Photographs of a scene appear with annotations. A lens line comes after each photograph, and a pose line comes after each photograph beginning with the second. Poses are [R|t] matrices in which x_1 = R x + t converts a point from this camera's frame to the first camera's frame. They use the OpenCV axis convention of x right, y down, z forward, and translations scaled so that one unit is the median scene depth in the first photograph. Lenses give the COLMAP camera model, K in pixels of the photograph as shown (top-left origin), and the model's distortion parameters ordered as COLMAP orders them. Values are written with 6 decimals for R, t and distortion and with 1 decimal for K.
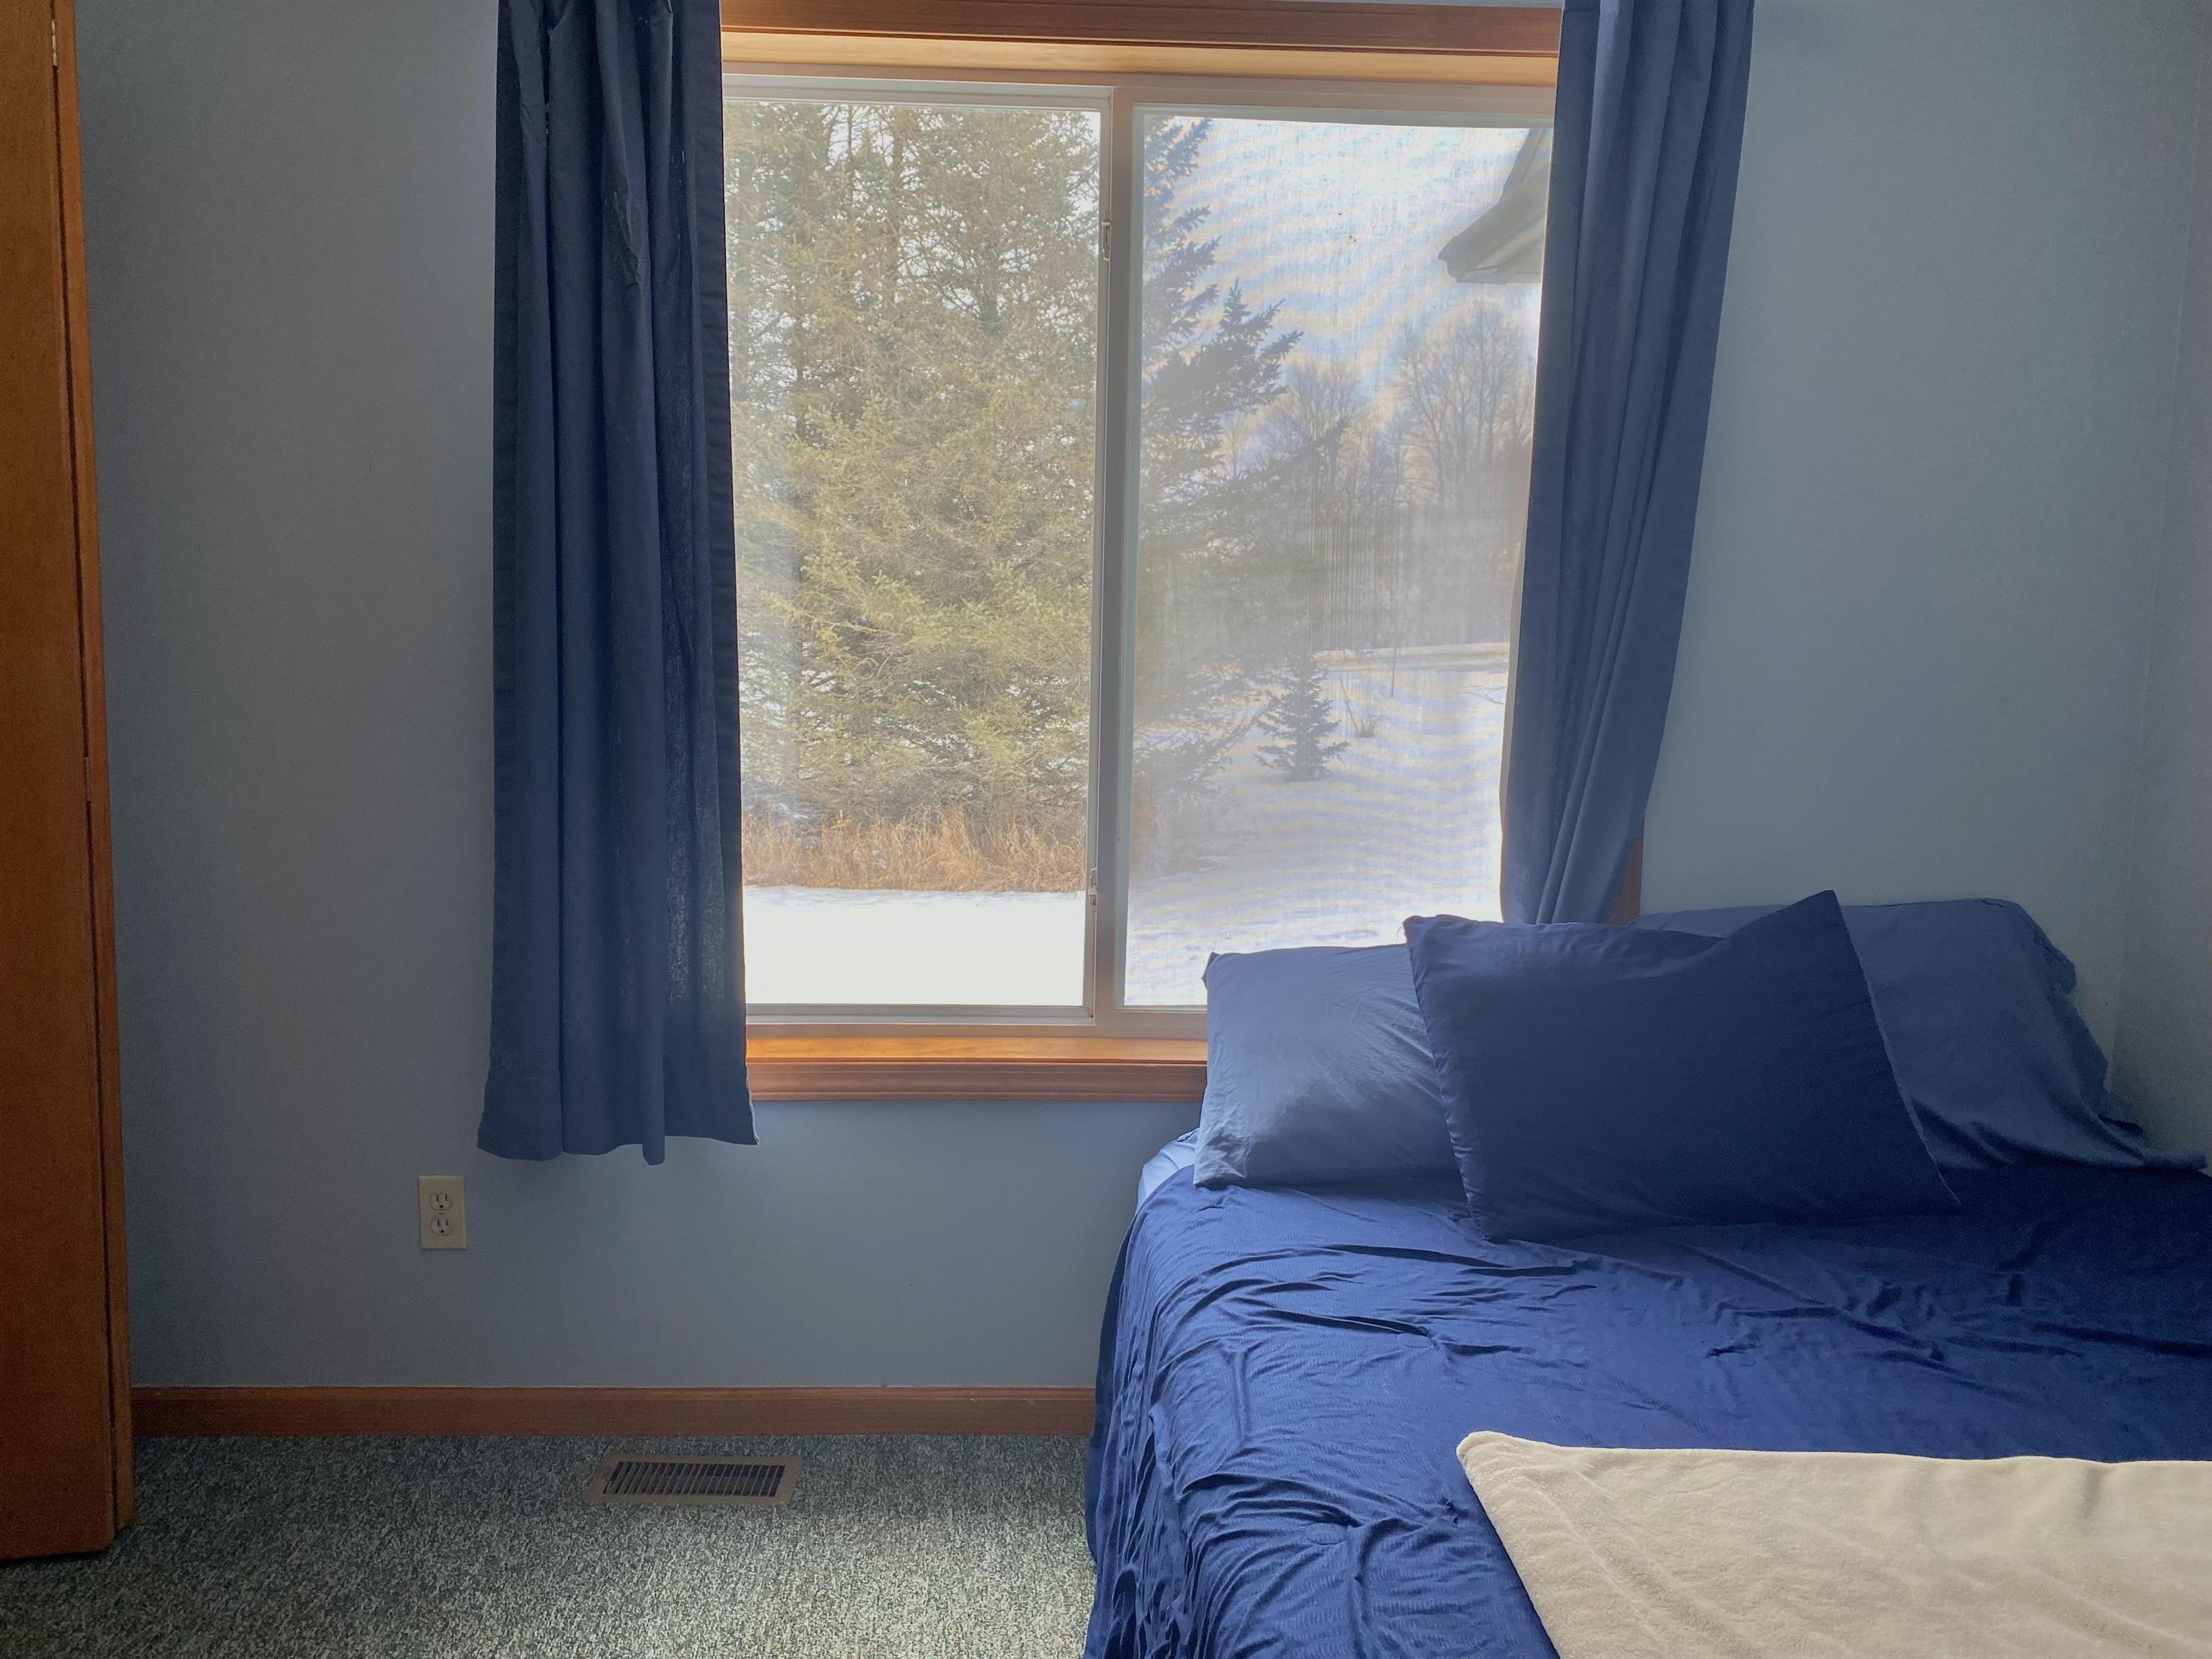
lens RADIAL K [[1578.1, 0, 1106.7], [0, 1578.1, 911.4], [0, 0, 1]] dist [0.027804, -0.004542]
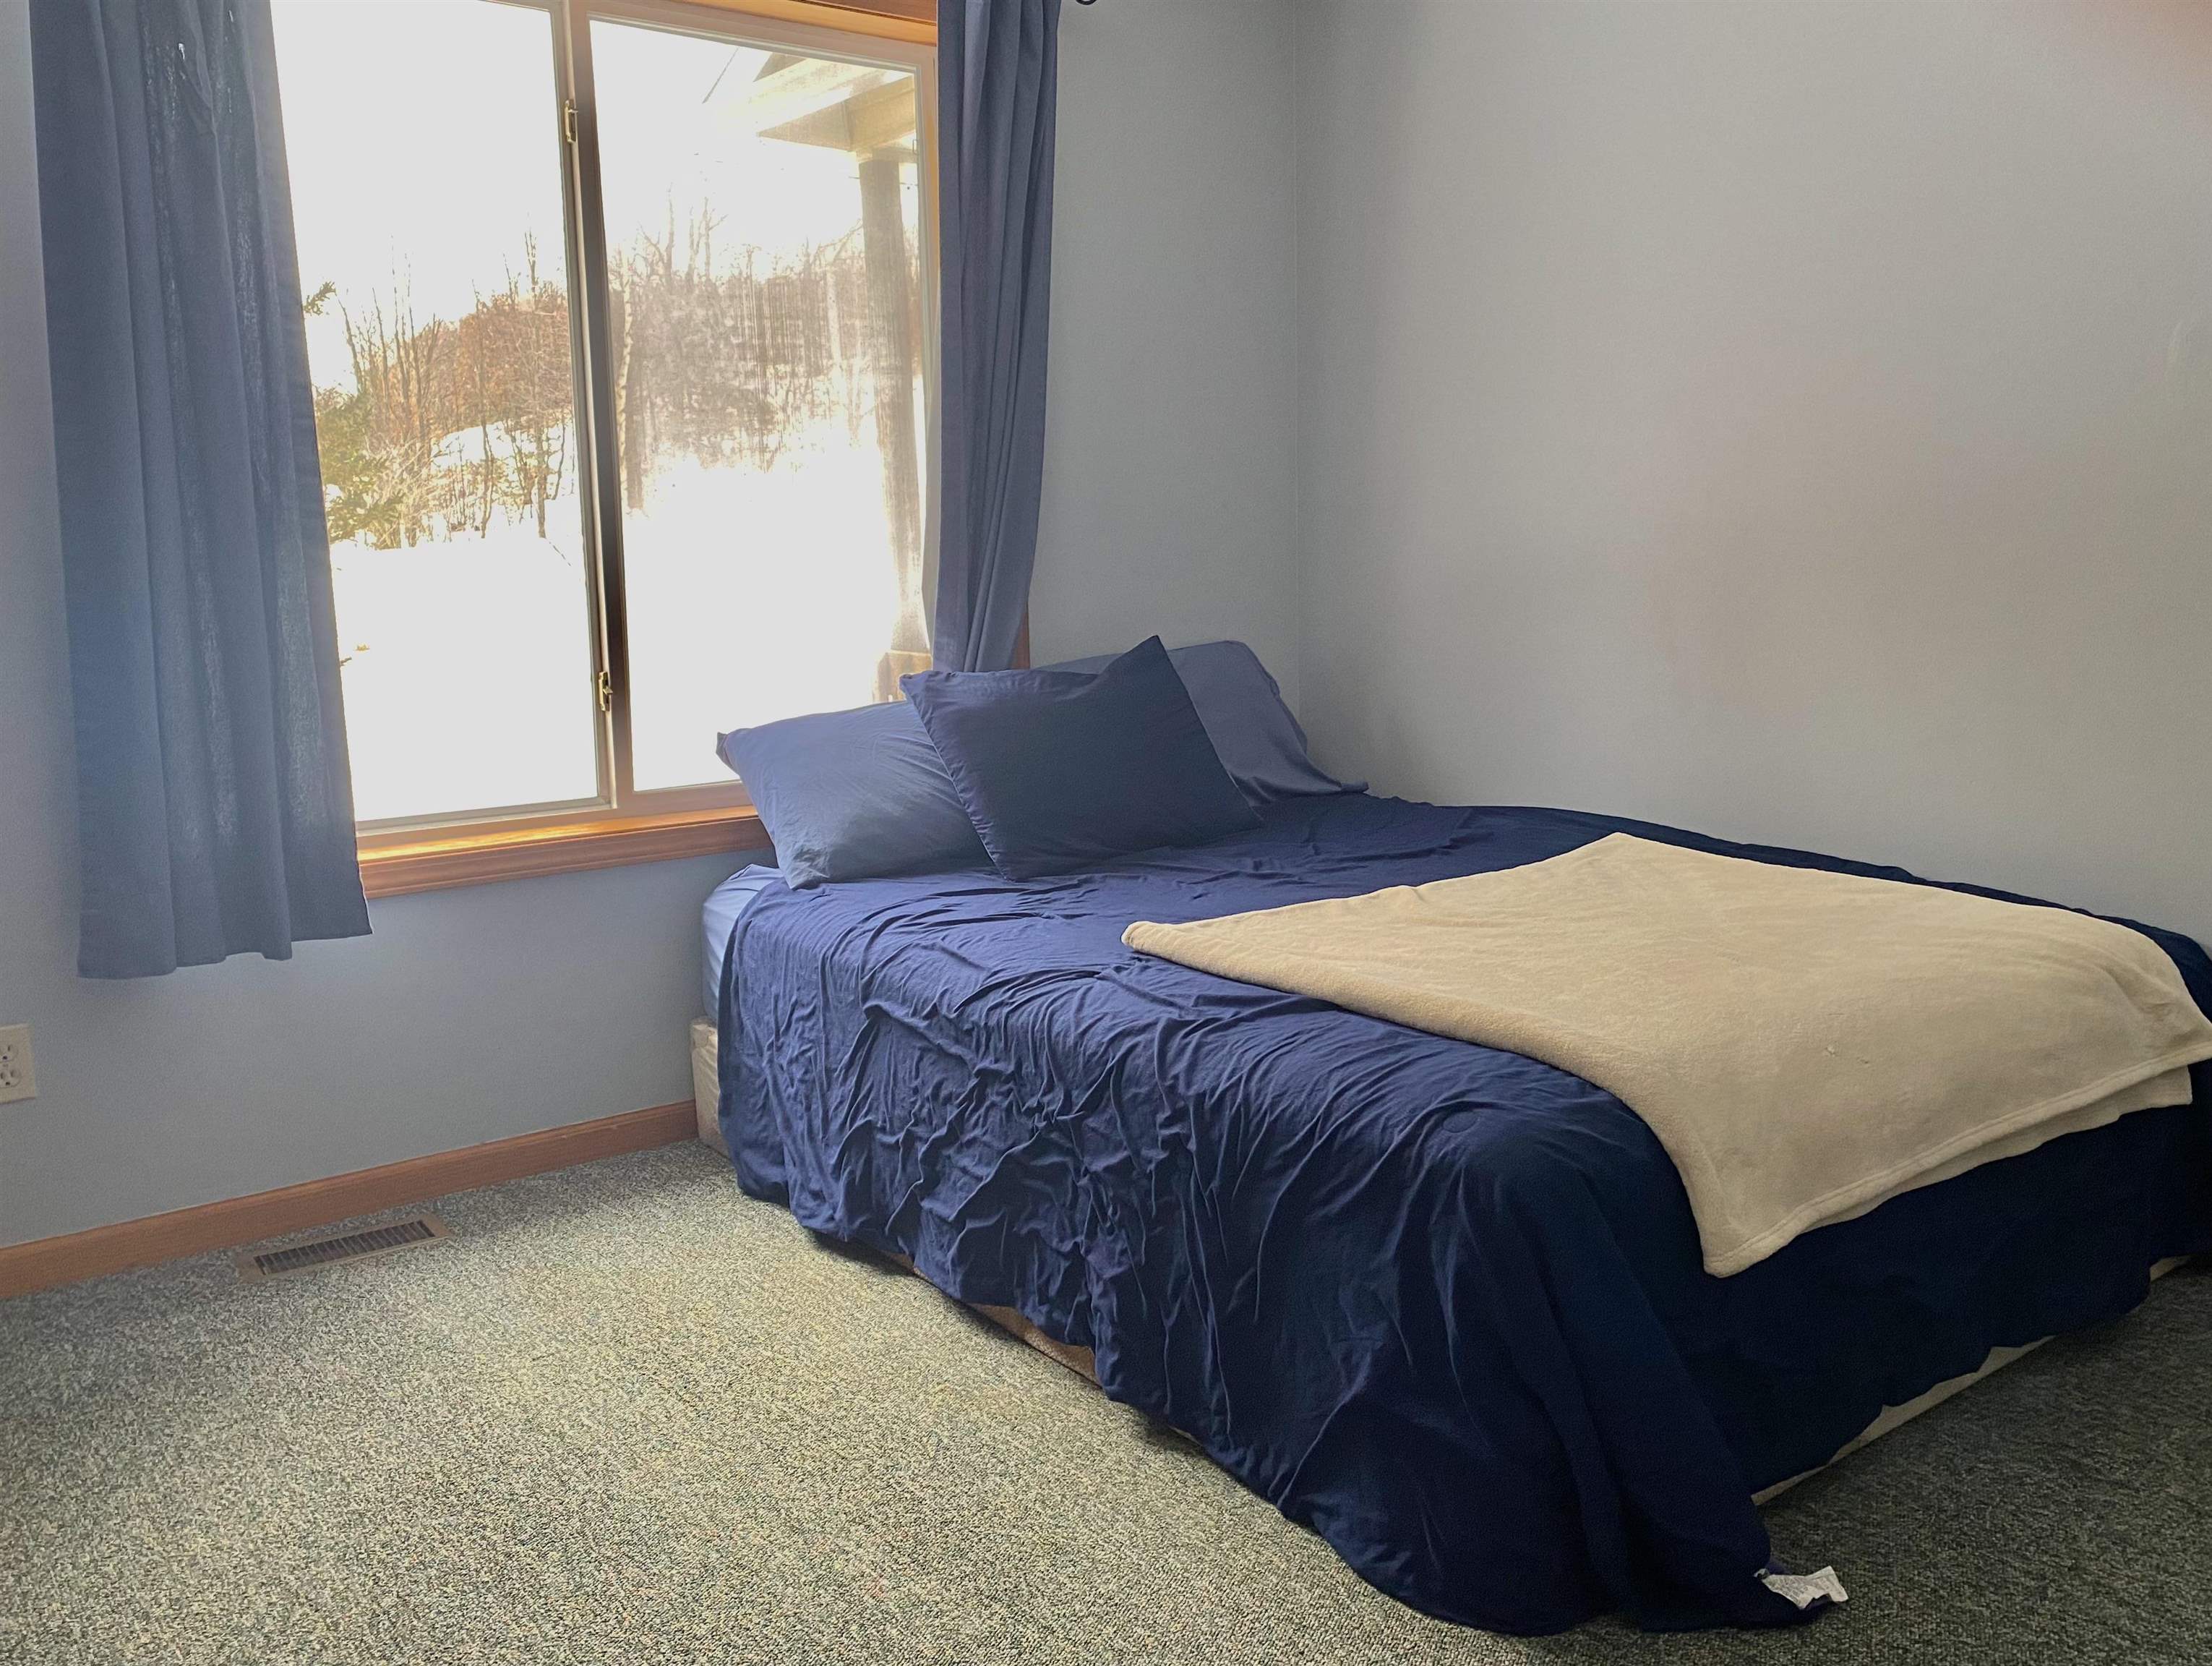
lens RADIAL K [[1578.3, 0, 1106.7], [0, 1578.3, 914.9], [0, 0, 1]] dist [0.027804, -0.004542]
pose [[0.847260, -0.158563, 0.506960, -0.380046], [0.119069, 0.986812, 0.109653, 0.079035], [-0.517662, -0.032541, 0.854966, -0.250426]]
